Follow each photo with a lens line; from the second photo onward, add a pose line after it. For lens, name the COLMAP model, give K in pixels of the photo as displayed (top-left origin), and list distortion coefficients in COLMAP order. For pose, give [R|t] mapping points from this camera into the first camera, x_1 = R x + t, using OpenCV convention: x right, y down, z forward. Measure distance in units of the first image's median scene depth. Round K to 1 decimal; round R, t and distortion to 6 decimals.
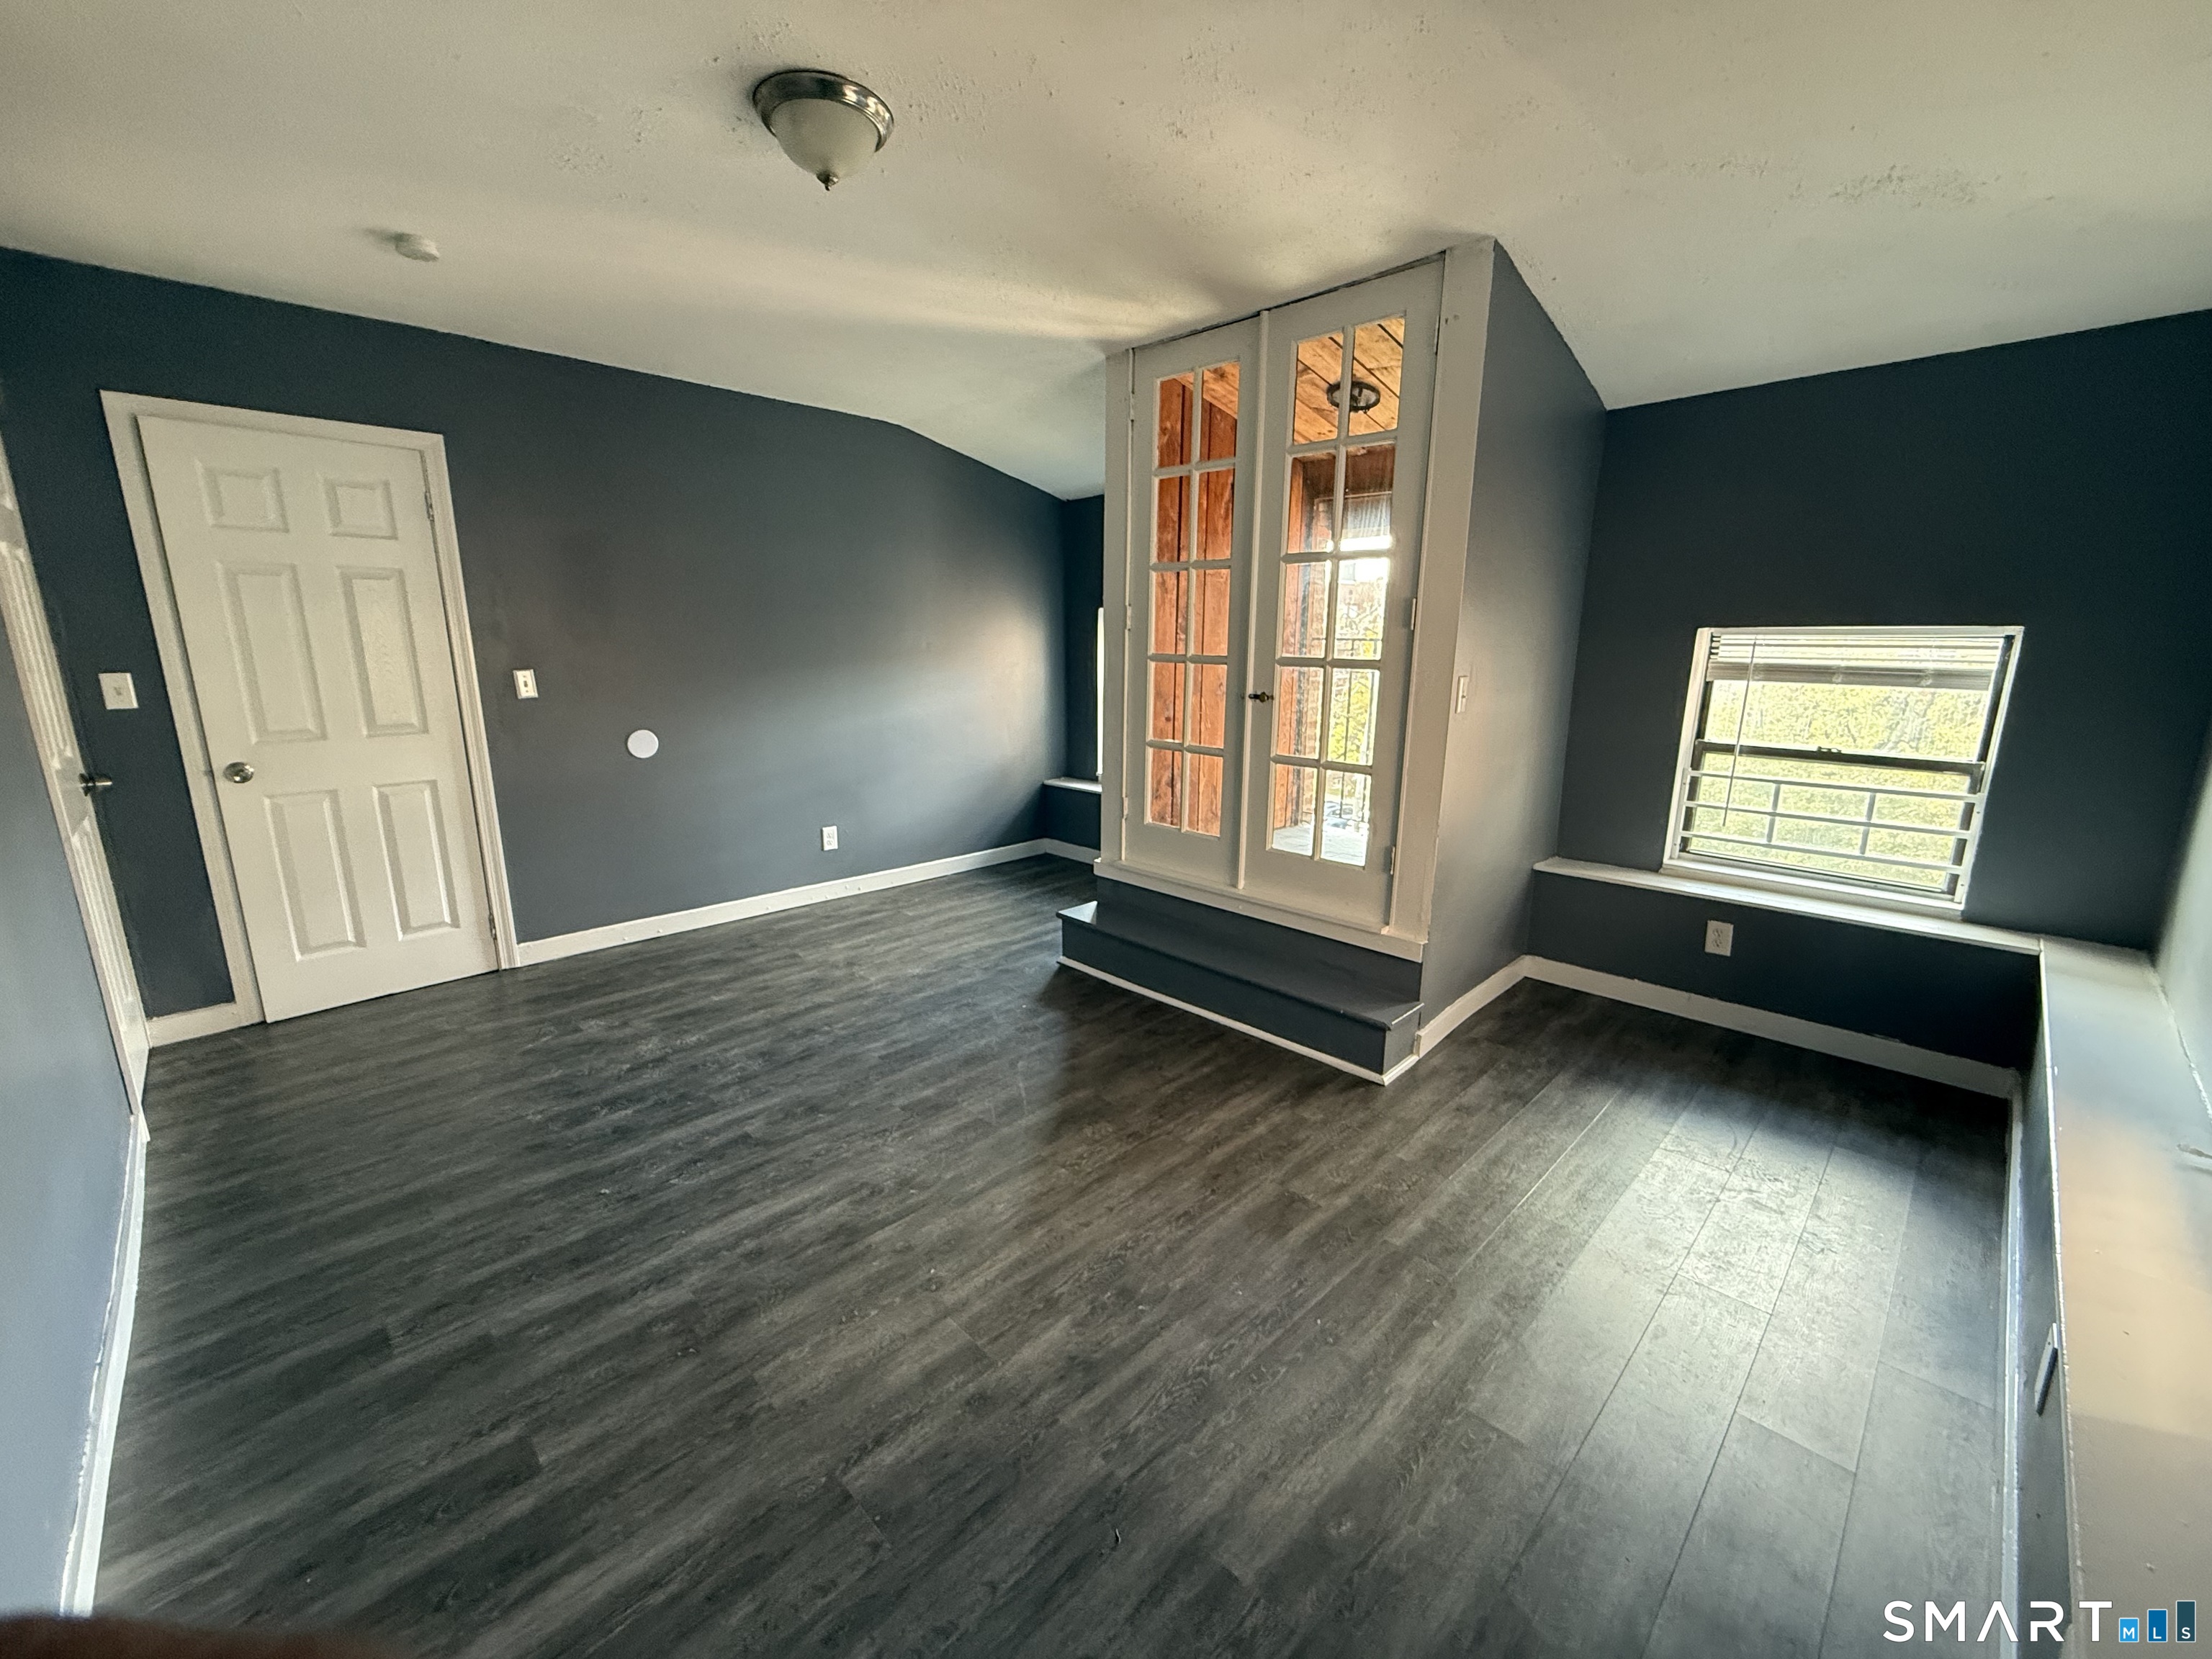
lens RADIAL K [[882.0, 0, 1106.0], [0, 882.0, 829.5], [0, 0, 1]] dist [-0.007428, -0.000073]
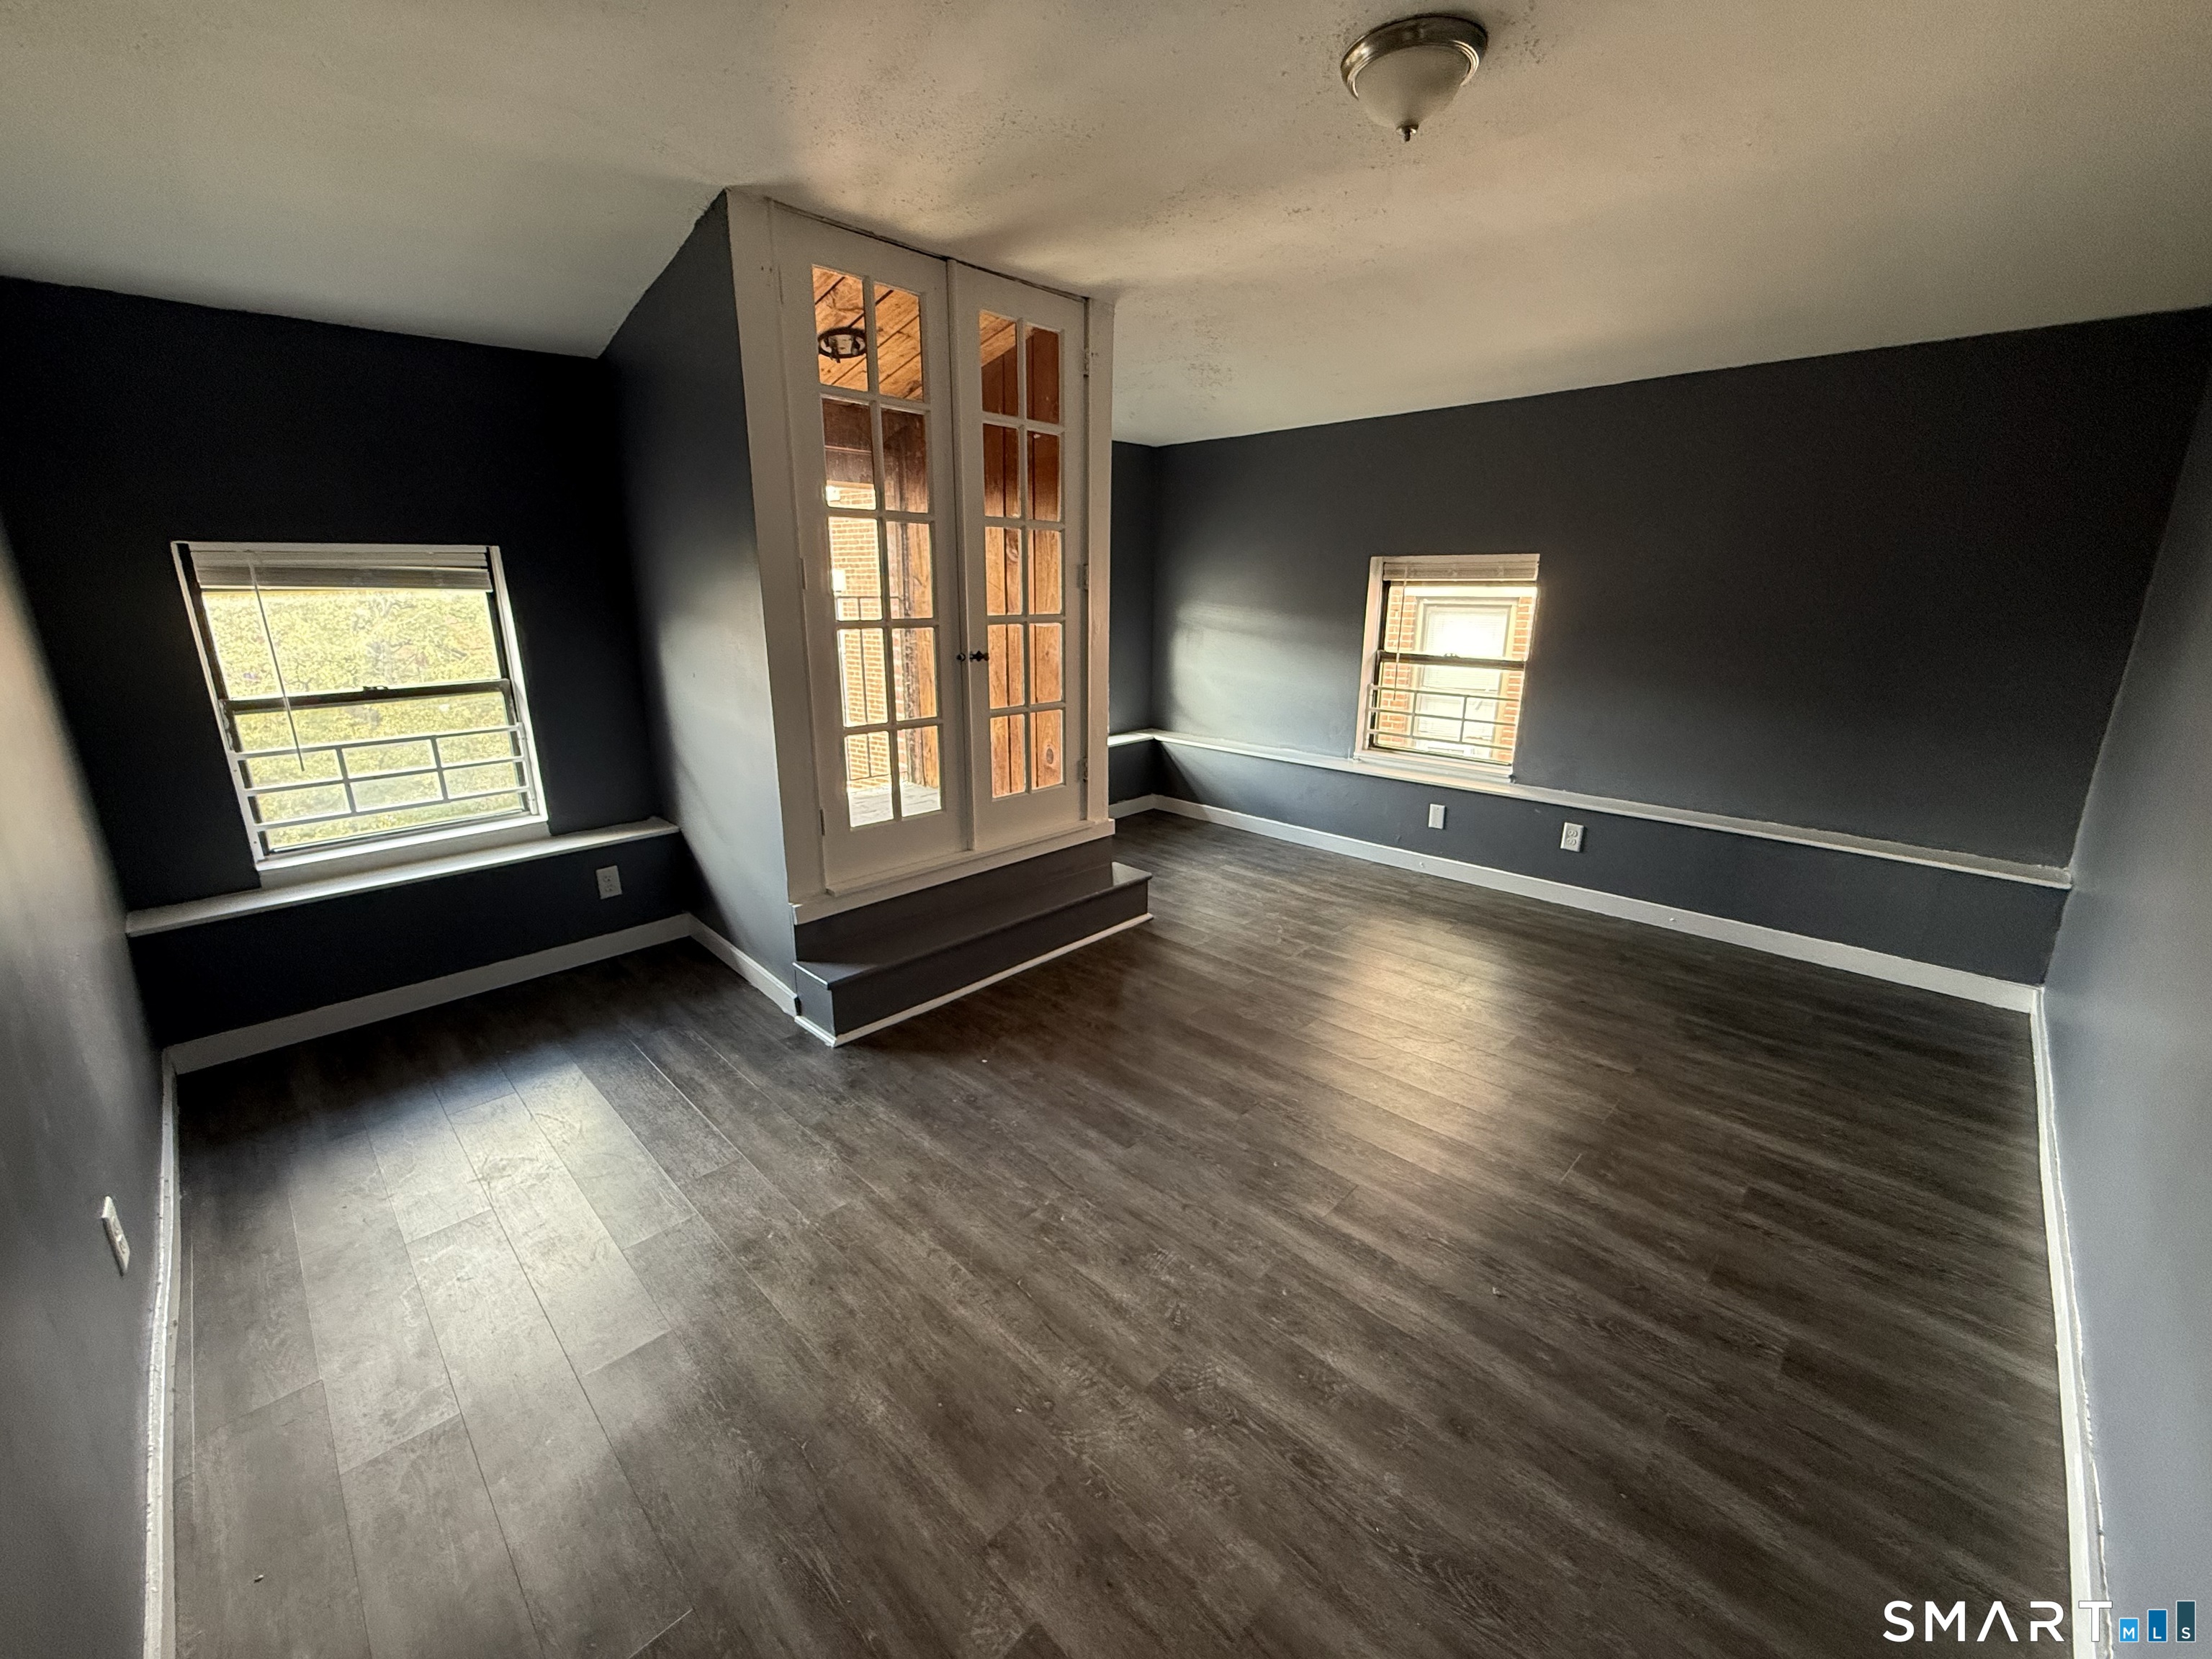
lens RADIAL K [[882.0, 0, 1106.0], [0, 882.0, 829.5], [0, 0, 1]] dist [-0.007428, -0.000073]
pose [[-0.016917, -0.270910, 0.962456, -0.982592], [0.215599, 0.938961, 0.268086, -0.232738], [-0.976335, 0.212040, 0.042524, 0.976072]]
